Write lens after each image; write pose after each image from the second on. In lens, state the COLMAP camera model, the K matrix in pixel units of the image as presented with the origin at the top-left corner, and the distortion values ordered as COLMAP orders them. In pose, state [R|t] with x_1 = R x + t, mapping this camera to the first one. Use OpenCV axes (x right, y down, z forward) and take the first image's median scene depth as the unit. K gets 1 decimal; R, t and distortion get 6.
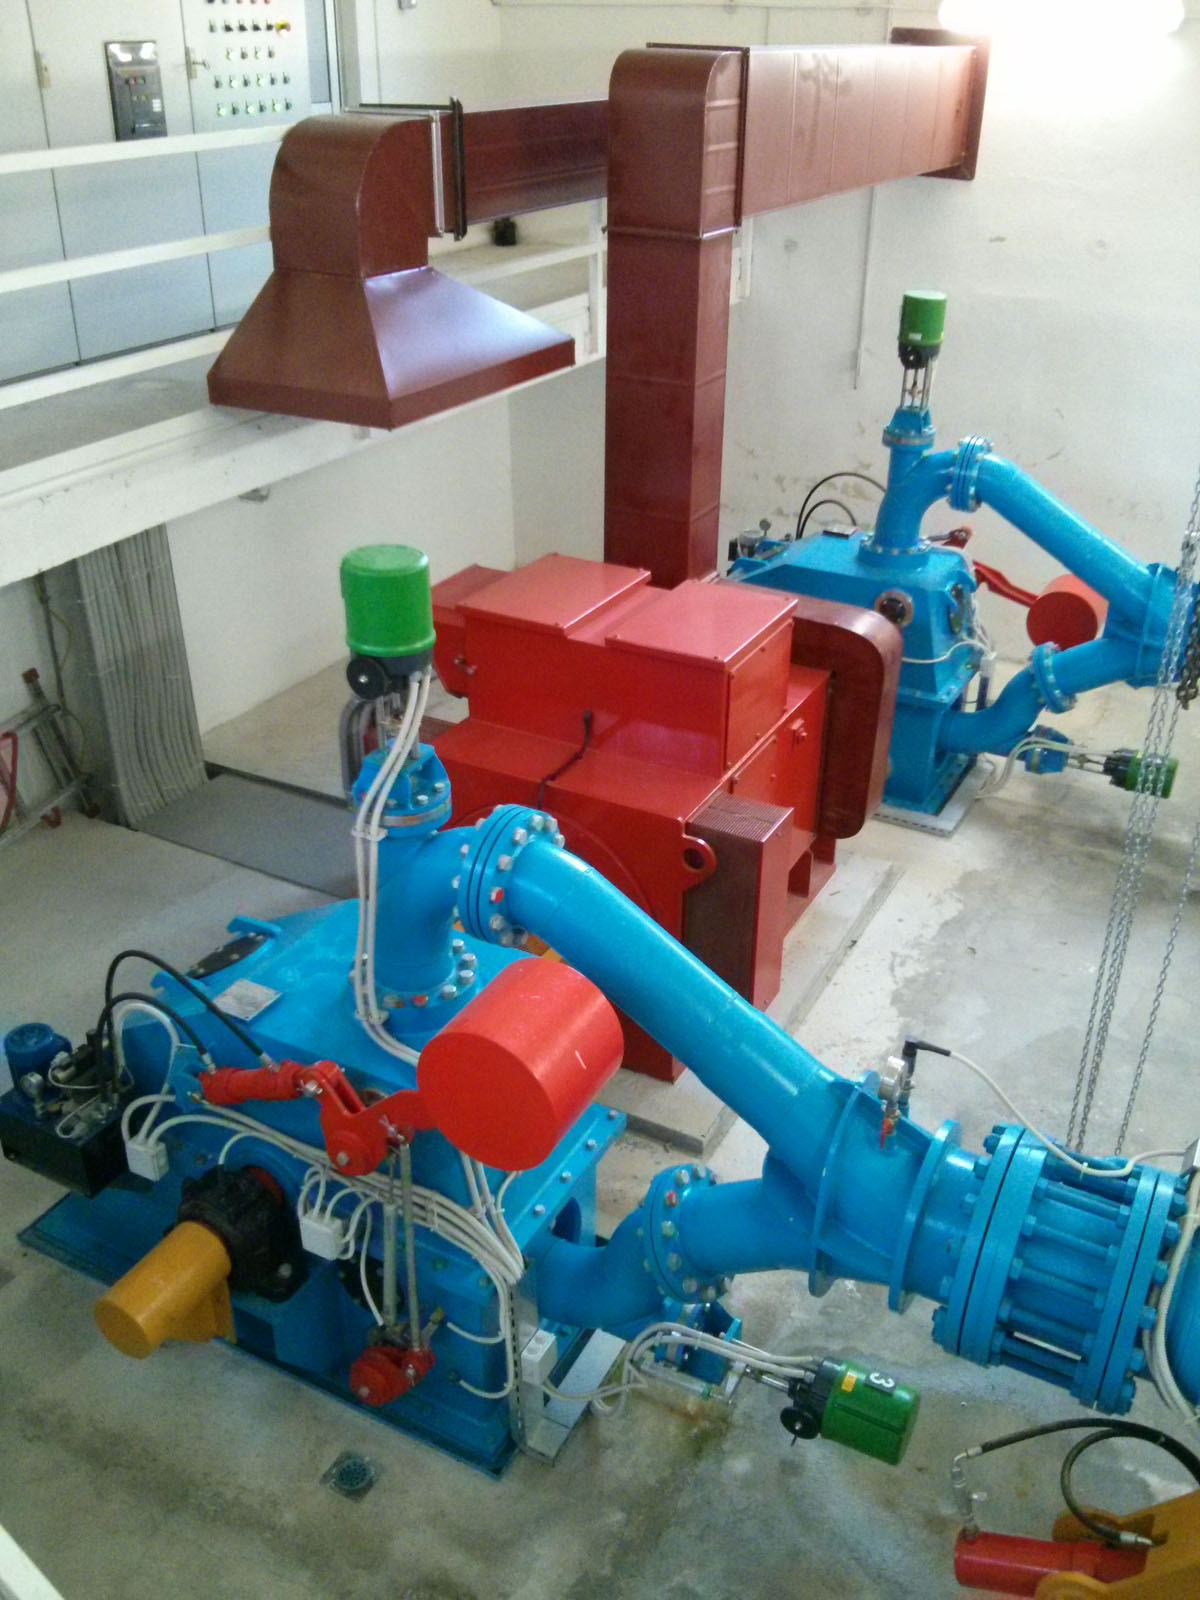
lens RADIAL K [[1424.6, 0, 625.2], [0, 1424.6, 797.5], [0, 0, 1]] dist [0.120187, -0.327421]
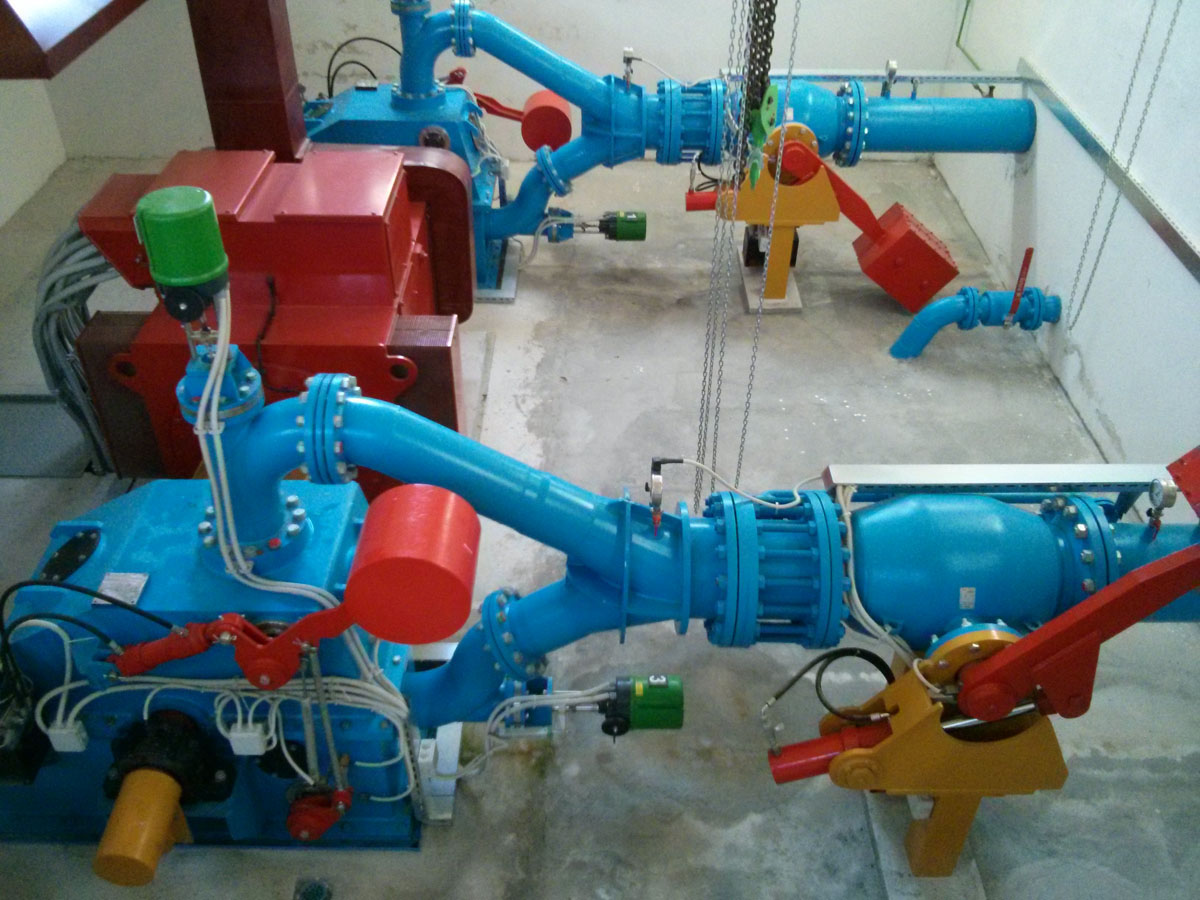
lens RADIAL K [[1066.1, 0, 602.5], [0, 1066.1, 426.1], [0, 0, 1]] dist [0.138668, -0.387189]
pose [[0.885874, -0.281877, 0.368473, -0.162295], [0.222432, 0.955074, 0.195852, -0.060255], [-0.407125, -0.091540, 0.908774, 0.027550]]
